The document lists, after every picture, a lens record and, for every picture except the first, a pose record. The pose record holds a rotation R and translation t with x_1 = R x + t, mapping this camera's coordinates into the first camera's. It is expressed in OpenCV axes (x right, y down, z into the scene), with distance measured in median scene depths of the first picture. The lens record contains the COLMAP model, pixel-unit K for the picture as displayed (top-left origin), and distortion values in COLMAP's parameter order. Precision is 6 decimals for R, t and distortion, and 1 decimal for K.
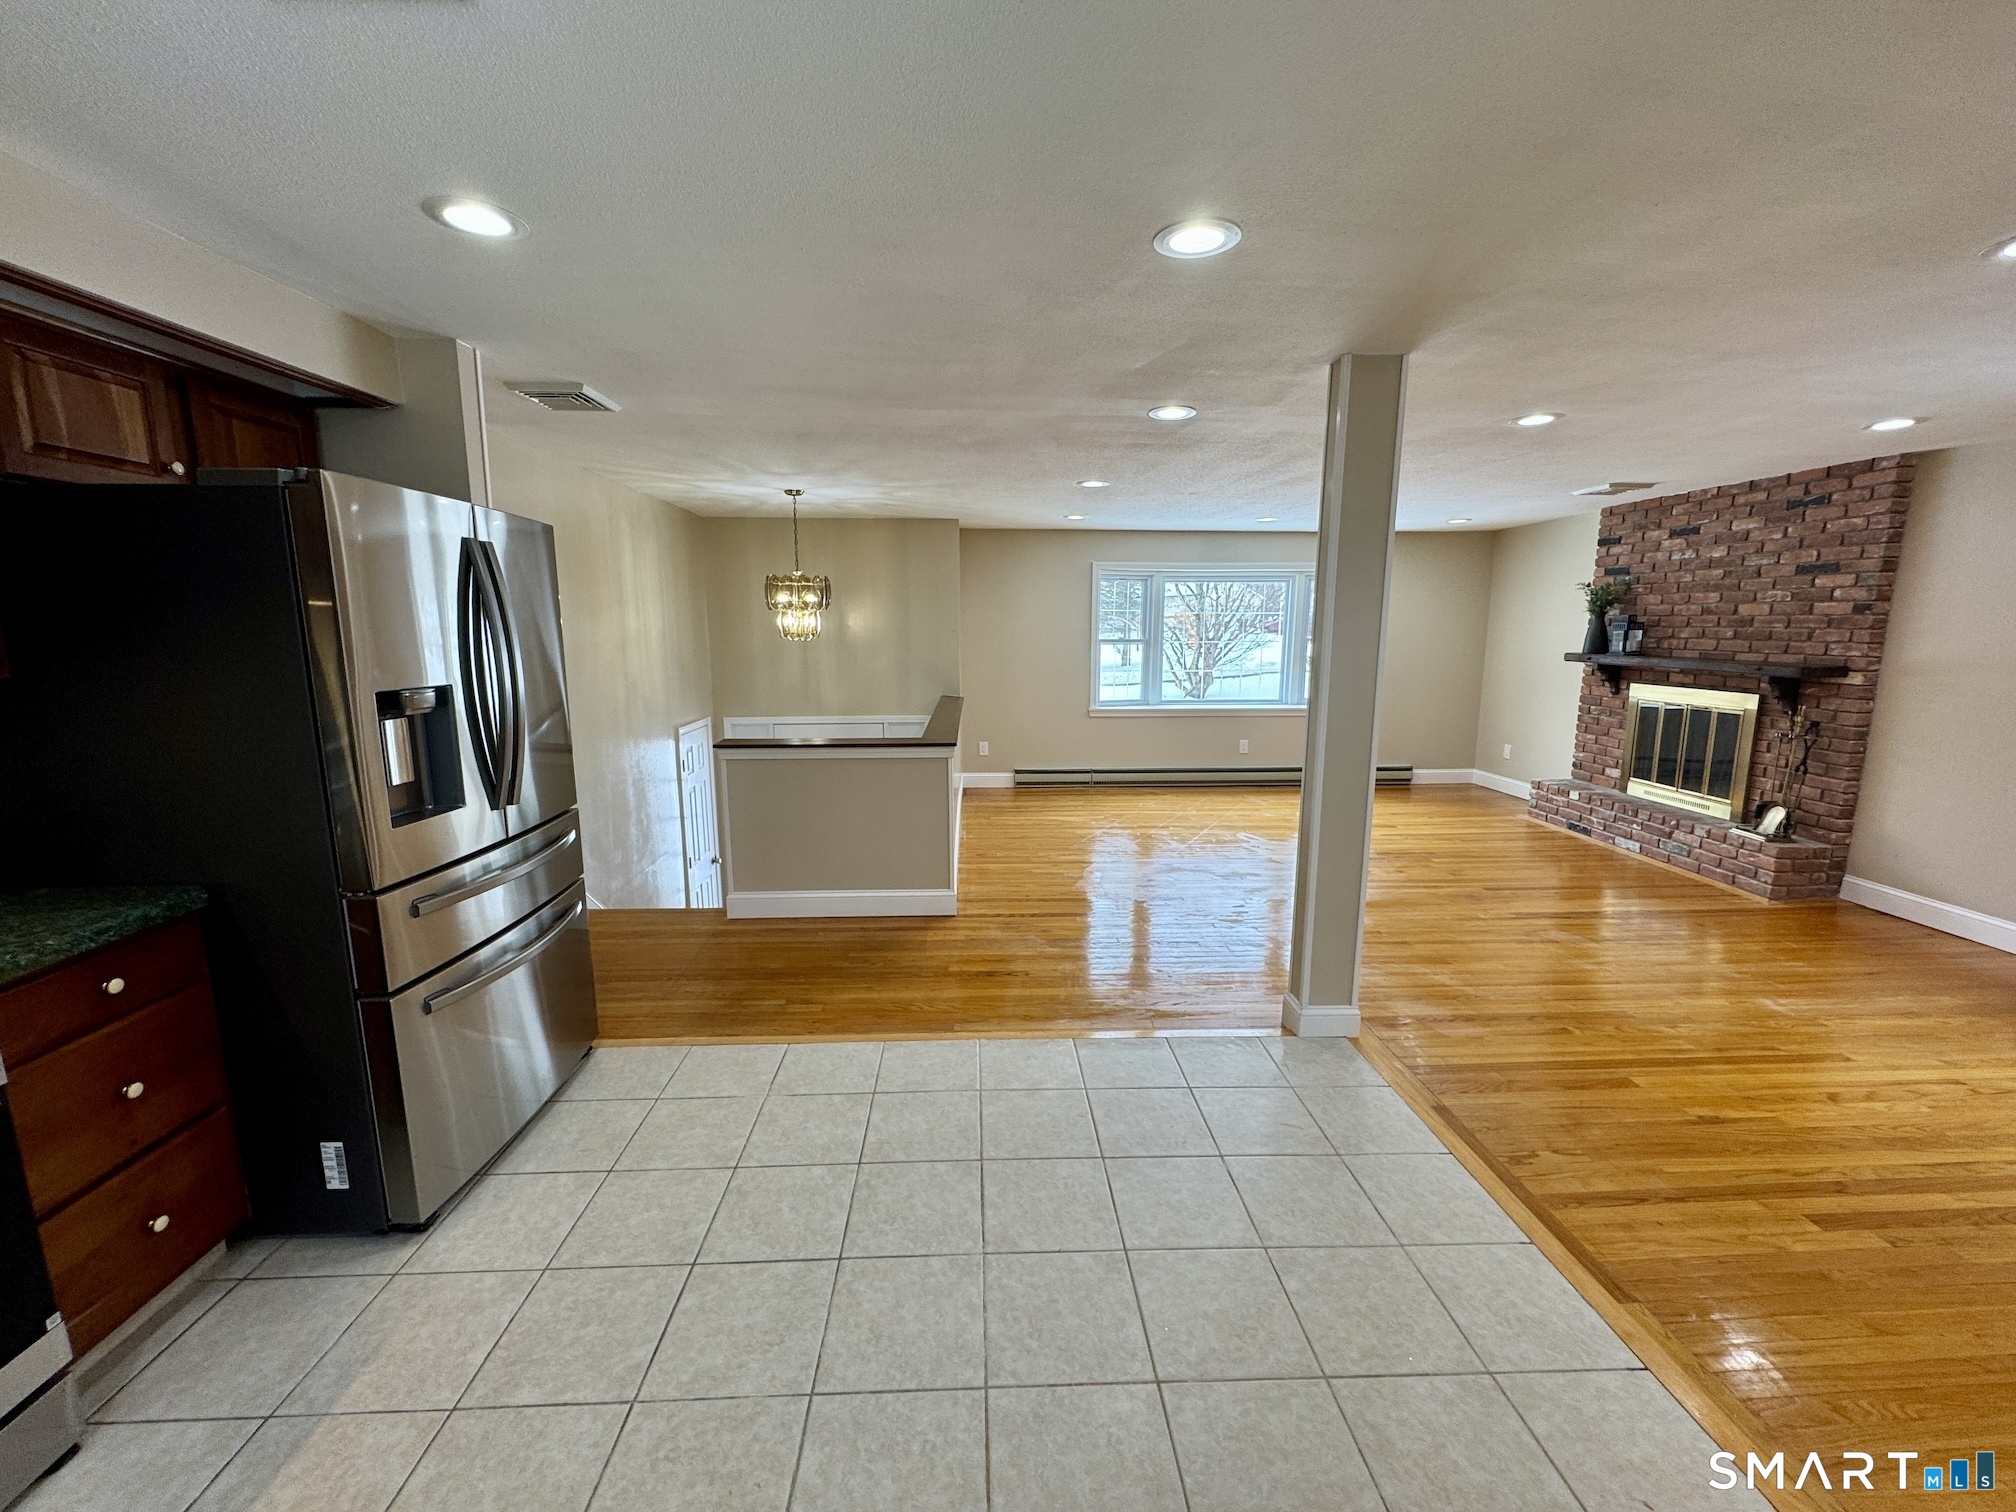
lens RADIAL K [[802.9, 0, 1006.8], [0, 802.9, 758.3], [0, 0, 1]] dist [-0.002744, 0.000215]
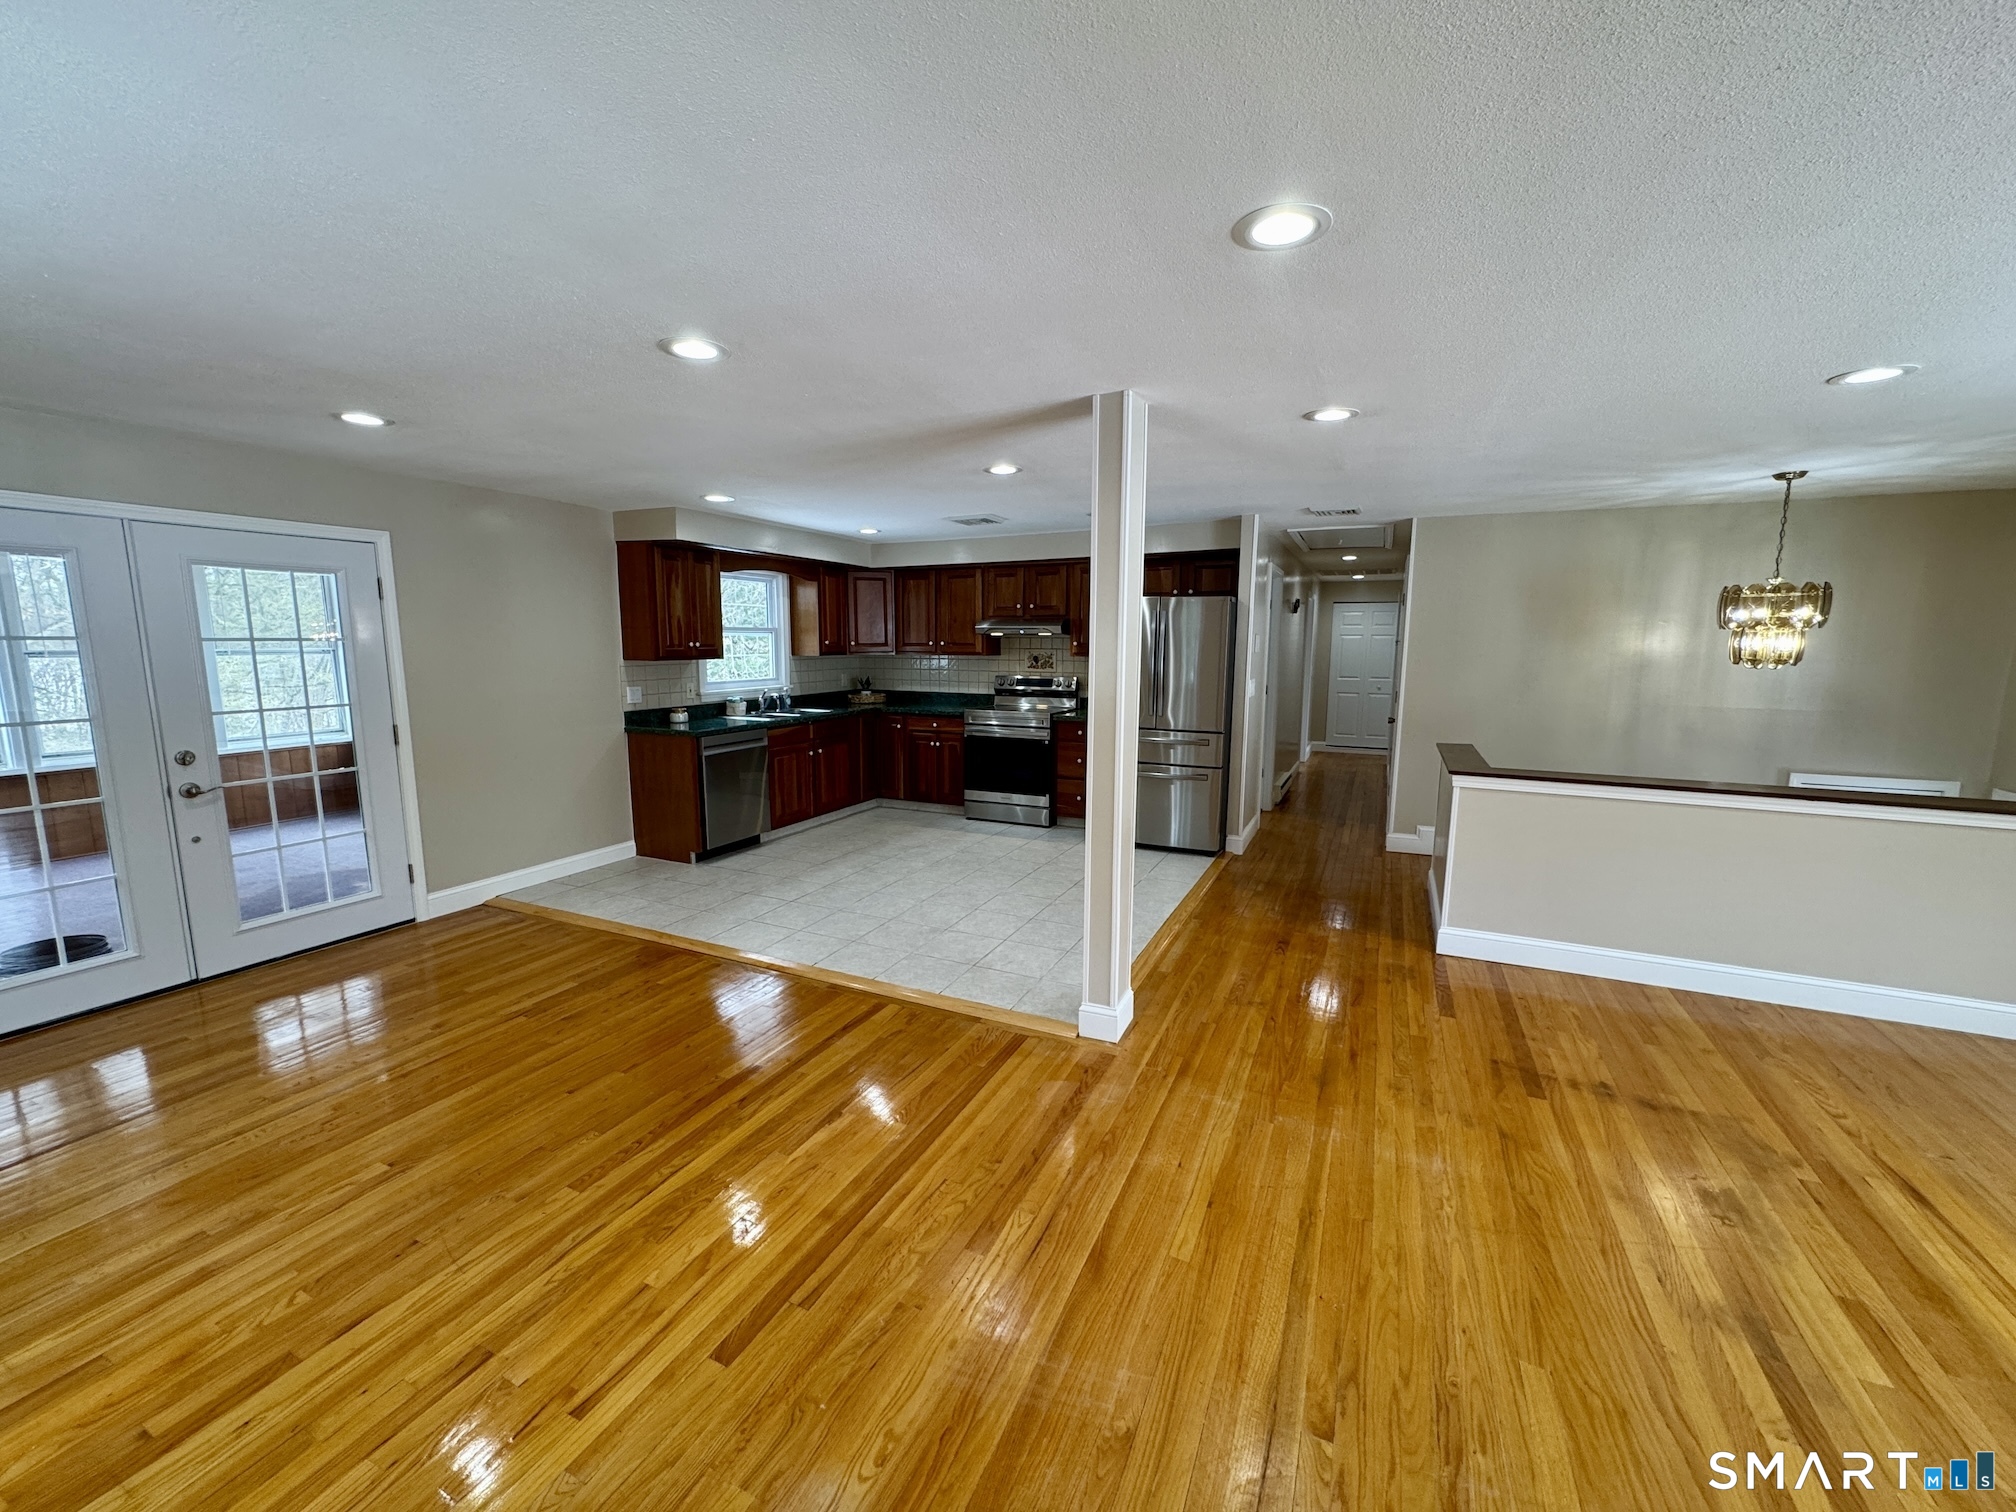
lens RADIAL K [[802.9, 0, 1006.8], [0, 802.9, 758.3], [0, 0, 1]] dist [-0.002744, 0.000215]
pose [[-0.466455, 0.125327, -0.875622, 0.815078], [-0.150409, 0.964258, 0.218138, -0.129020], [0.871663, 0.233453, -0.430932, 0.769964]]
